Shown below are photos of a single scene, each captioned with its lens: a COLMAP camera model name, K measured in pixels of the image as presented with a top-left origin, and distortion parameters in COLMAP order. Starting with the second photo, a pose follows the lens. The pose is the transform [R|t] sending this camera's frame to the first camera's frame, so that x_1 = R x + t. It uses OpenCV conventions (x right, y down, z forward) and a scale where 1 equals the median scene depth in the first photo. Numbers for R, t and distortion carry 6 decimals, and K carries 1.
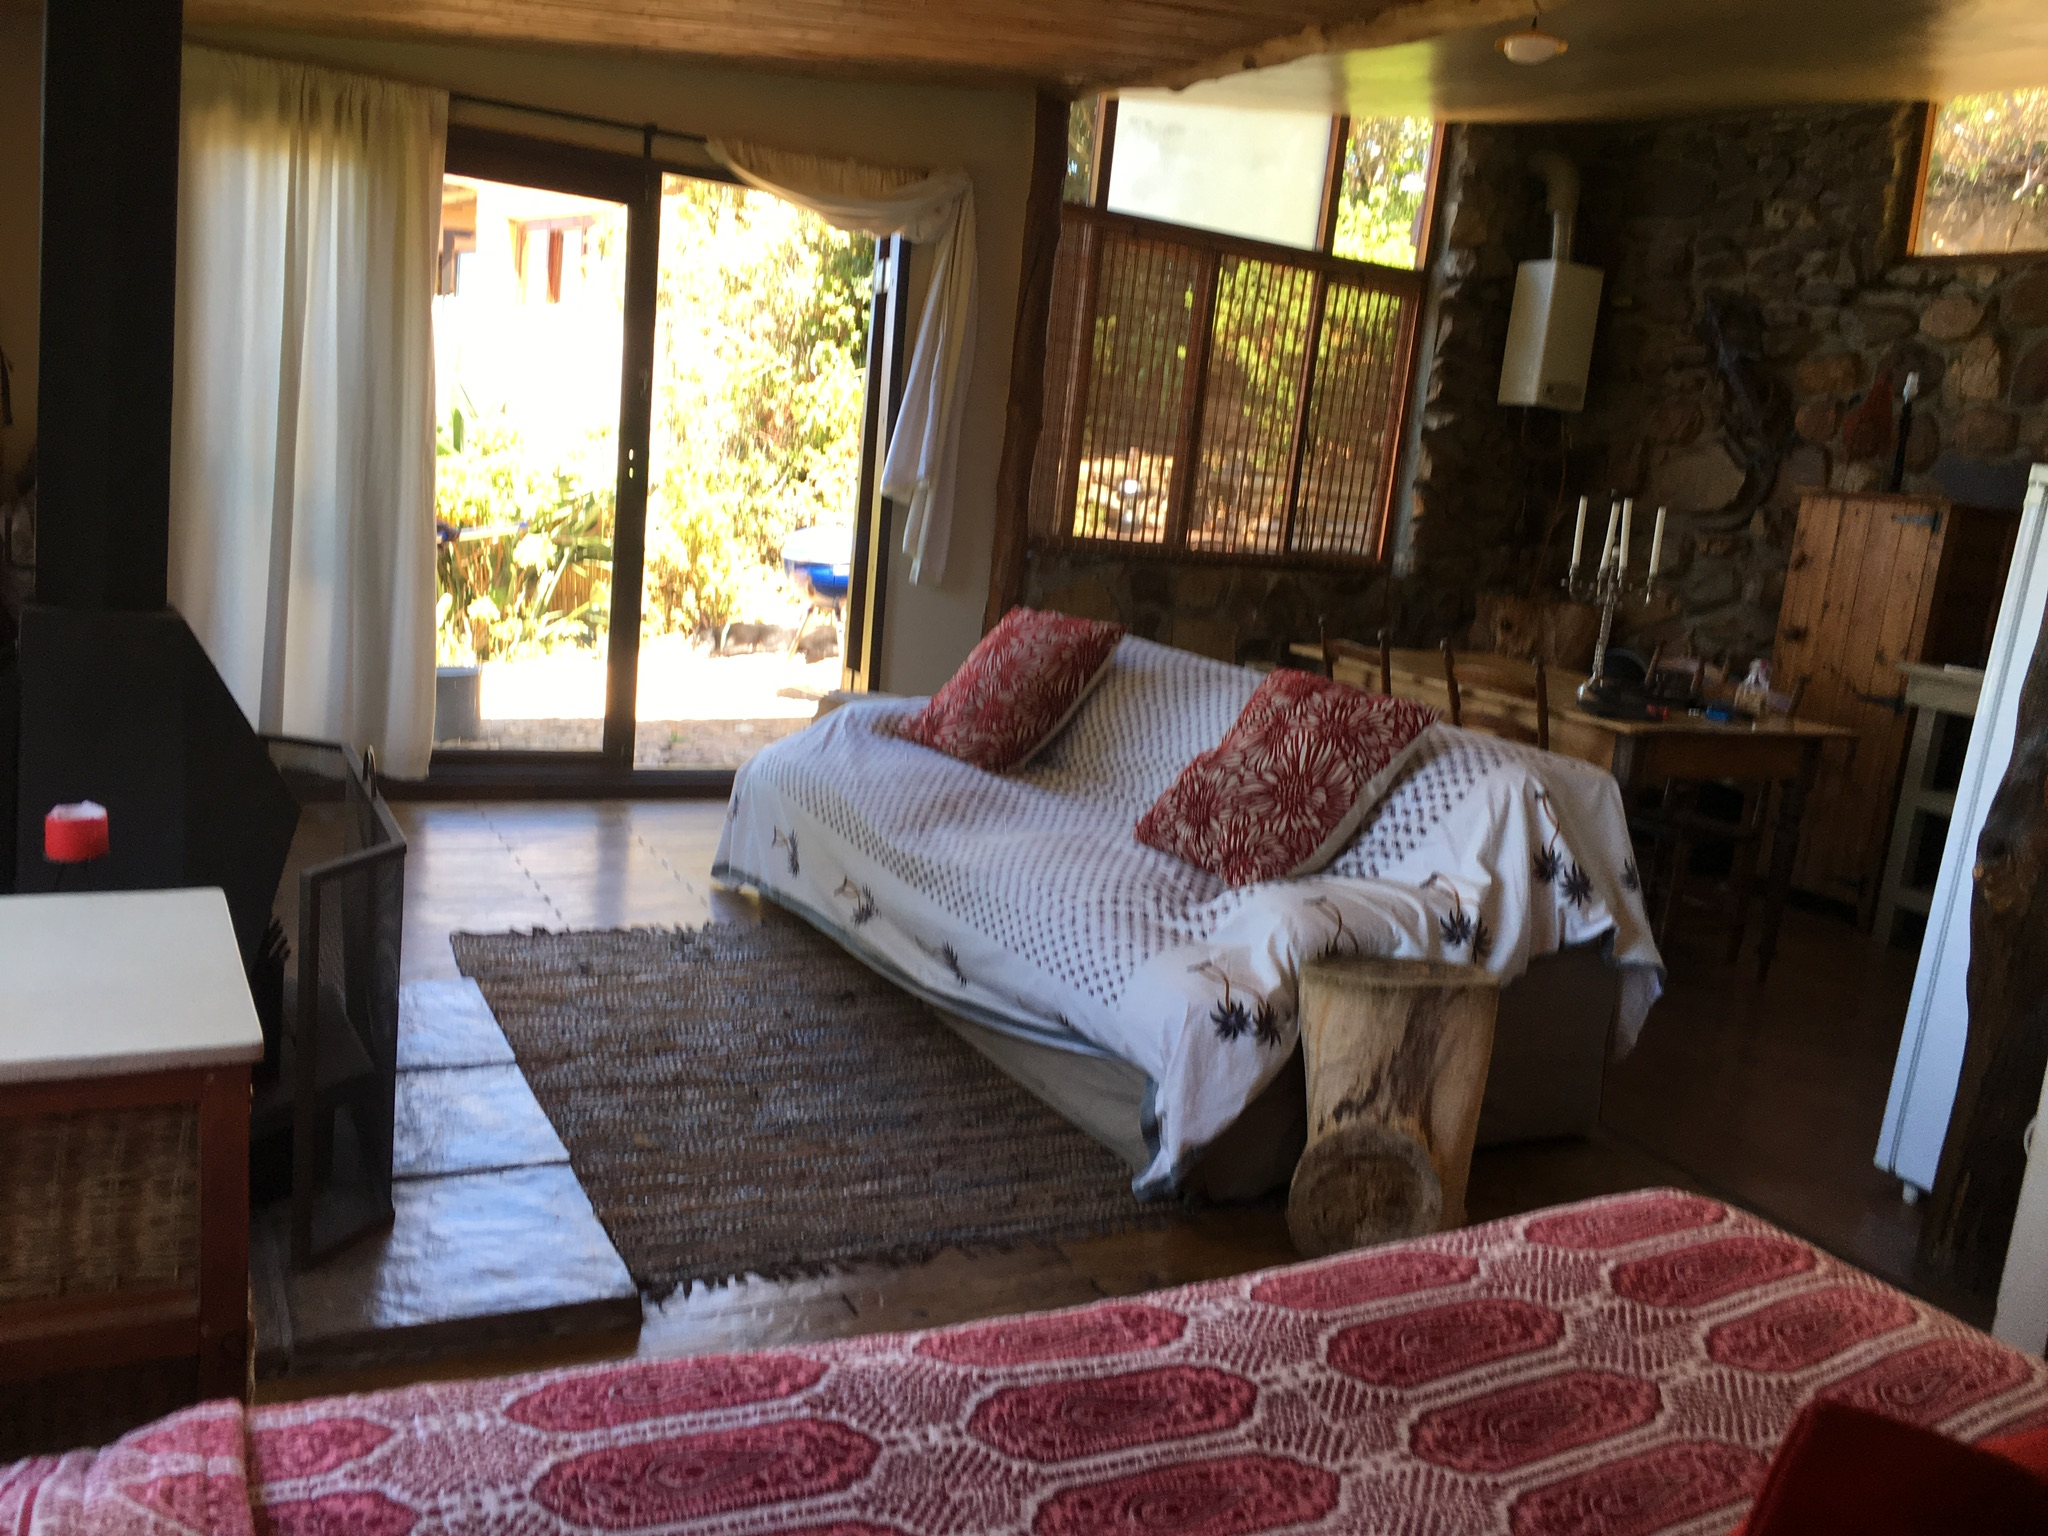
lens RADIAL K [[1734.7, 0, 1033.1], [0, 1734.7, 776.0], [0, 0, 1]] dist [0.061507, -0.034464]
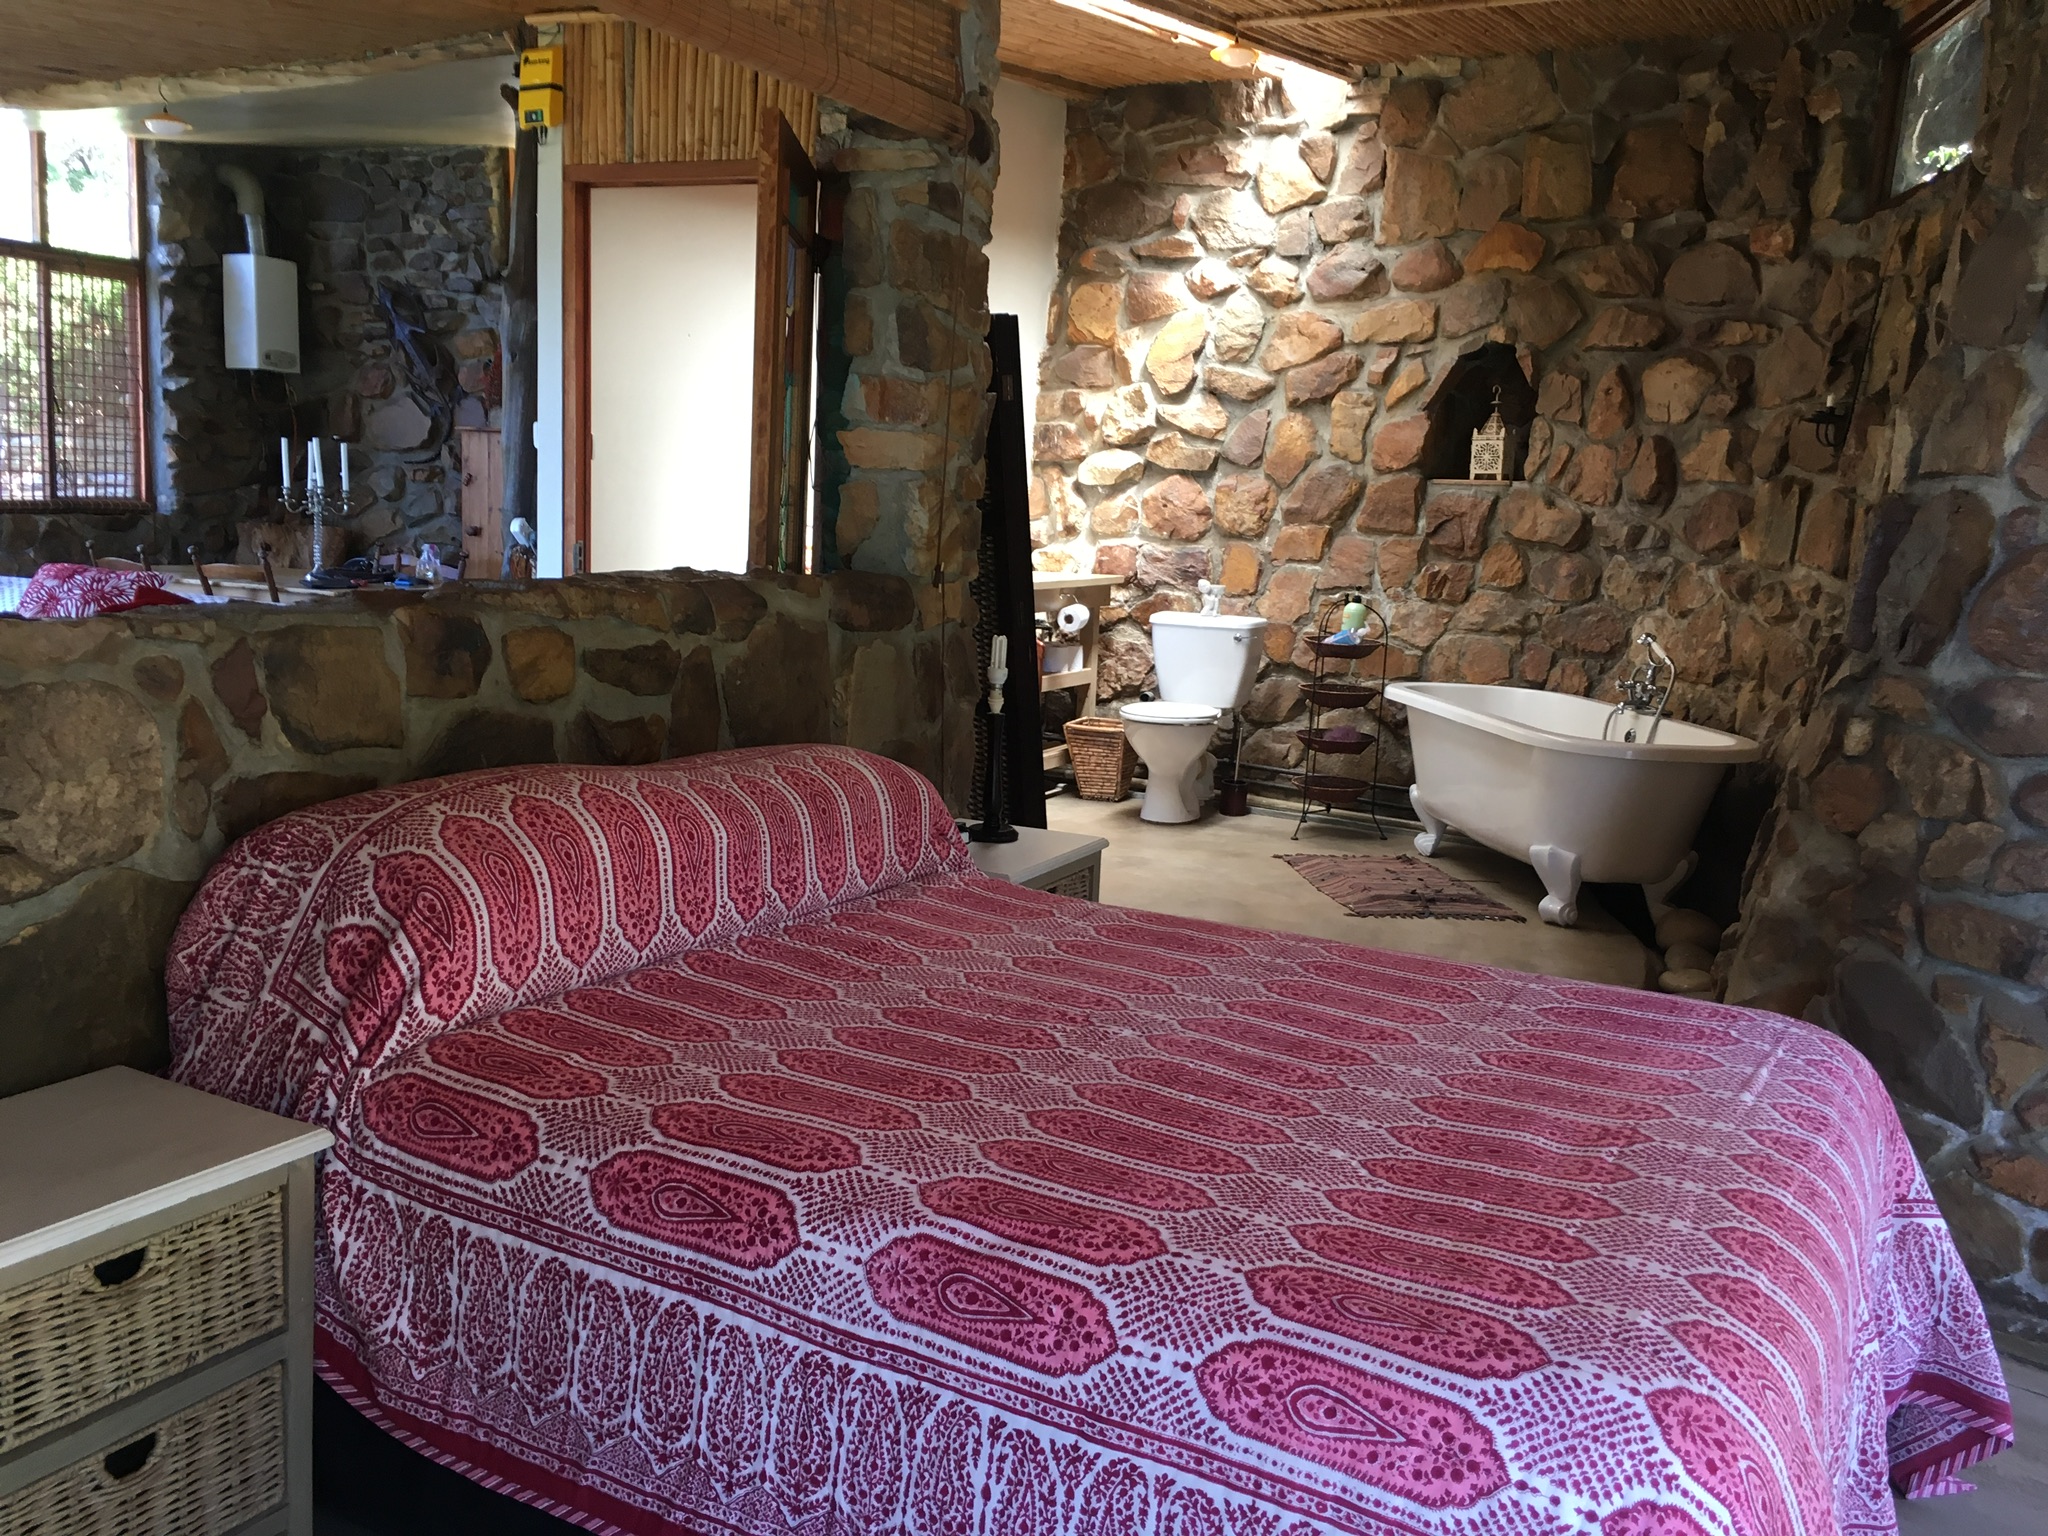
lens RADIAL K [[1734.7, 0, 978.9], [0, 1734.7, 722.8], [0, 0, 1]] dist [0.061507, -0.034464]
pose [[0.814110, -0.142929, 0.562847, -0.032960], [0.146973, 0.988394, 0.038408, 0.063458], [-0.561805, 0.051455, 0.825668, -0.304673]]
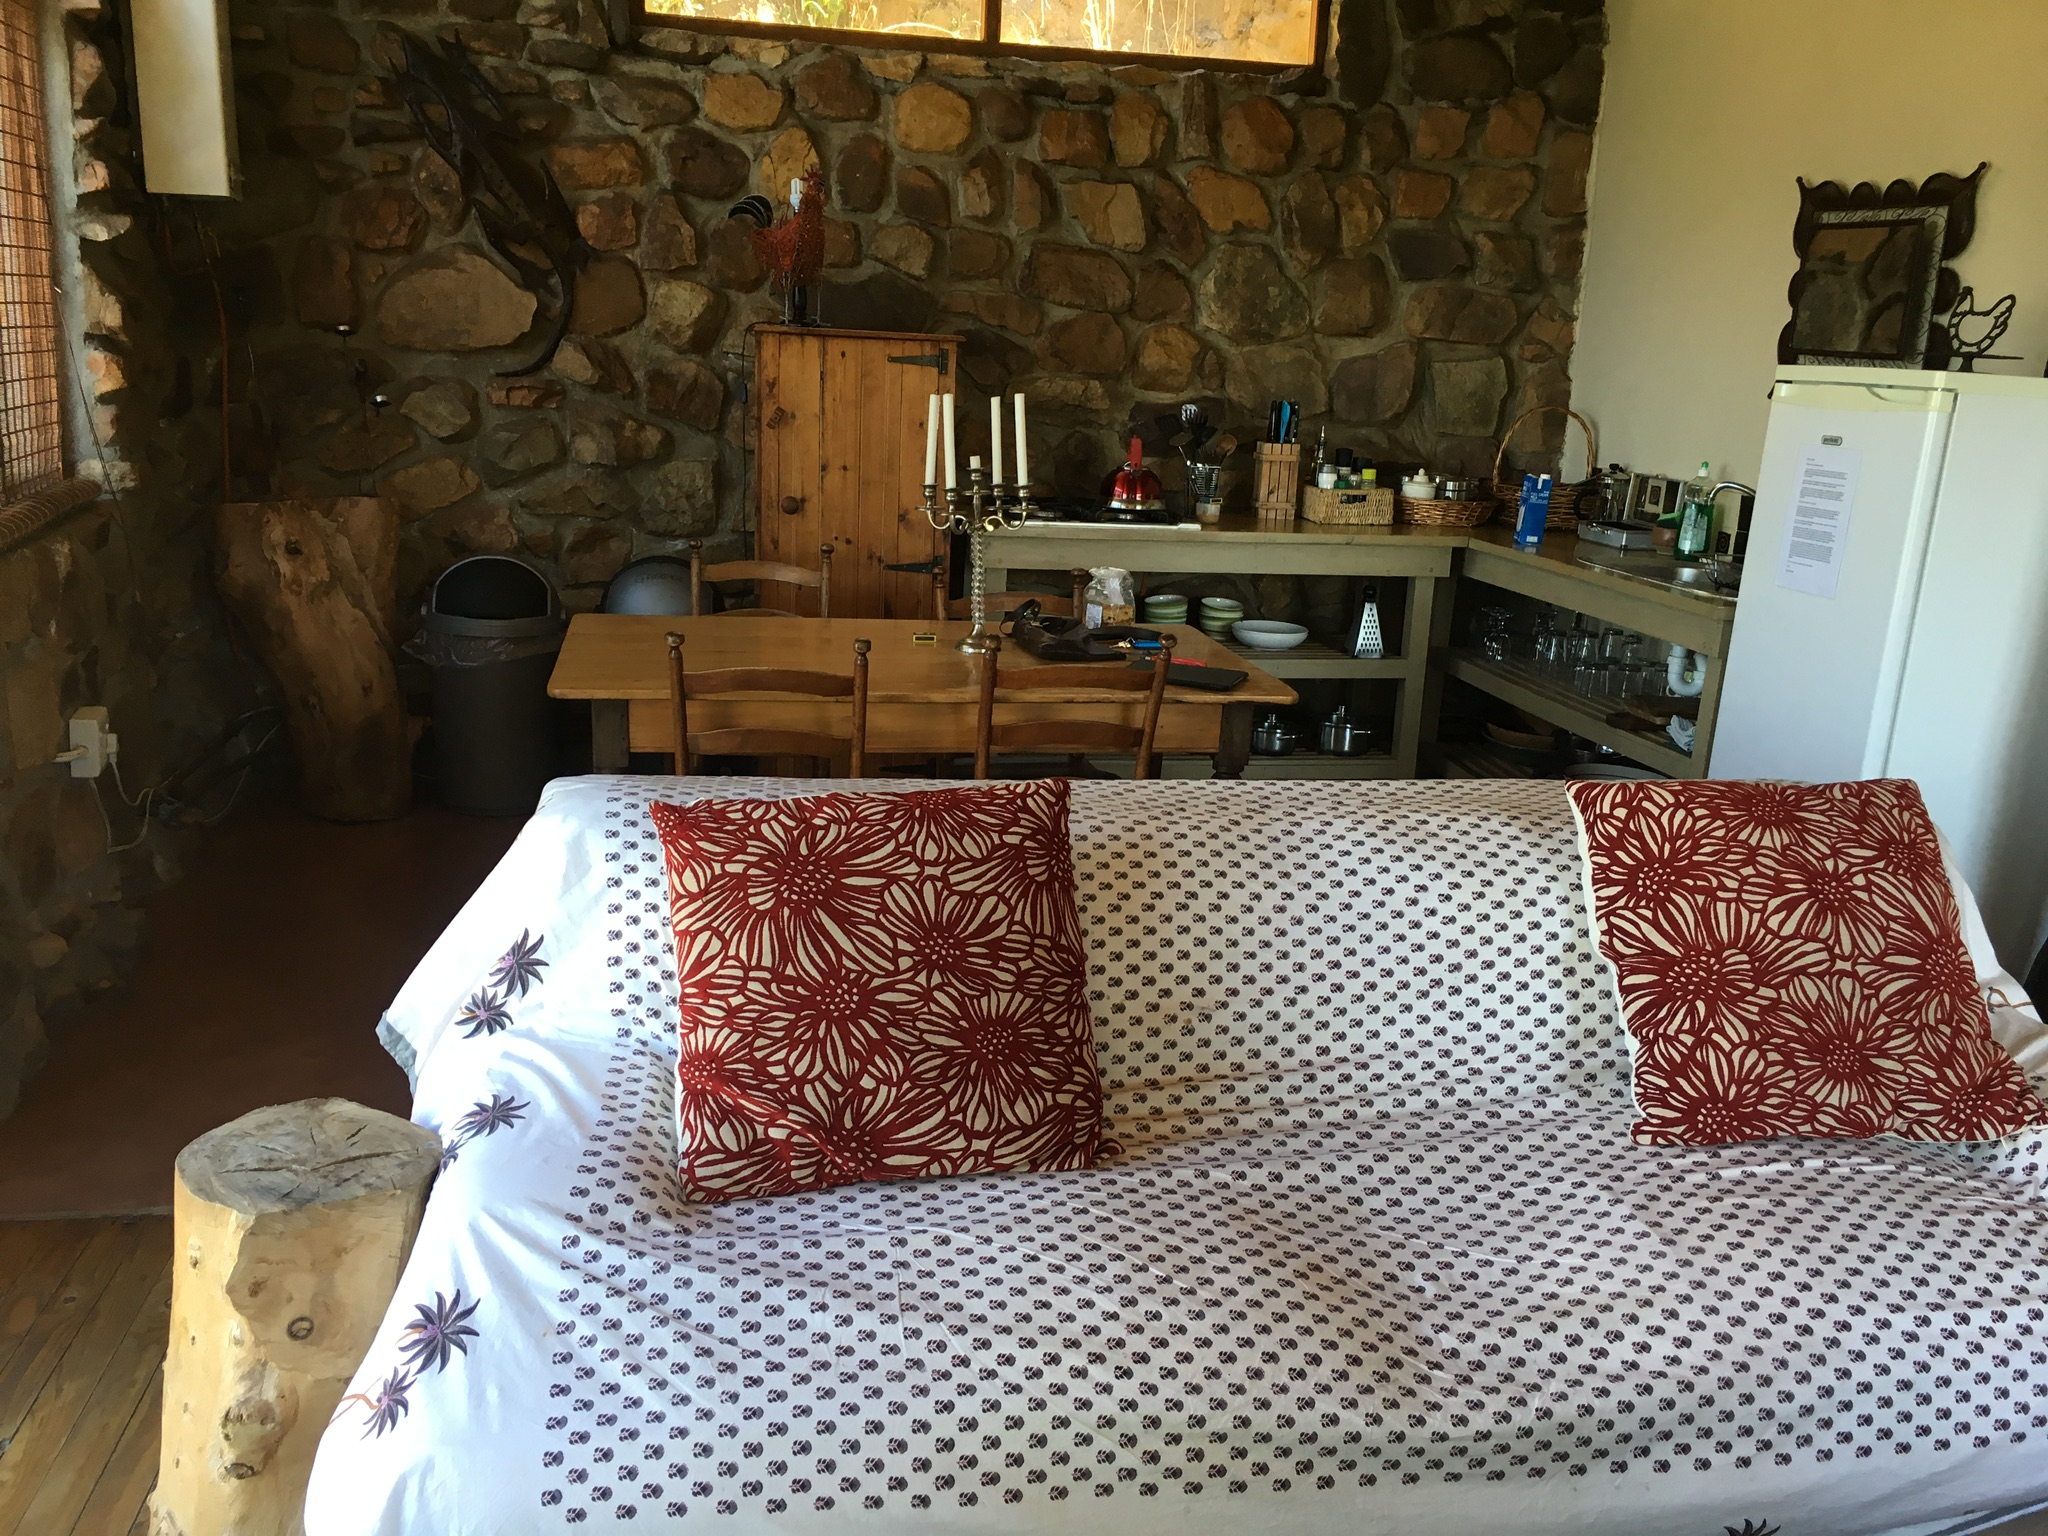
lens RADIAL K [[1734.7, 0, 1028.7], [0, 1734.7, 767.4], [0, 0, 1]] dist [0.061507, -0.034464]
pose [[0.349593, -0.311157, 0.883723, -0.246982], [0.167335, 0.948810, 0.267878, -0.140487], [-0.921837, 0.054230, 0.383765, 0.502021]]
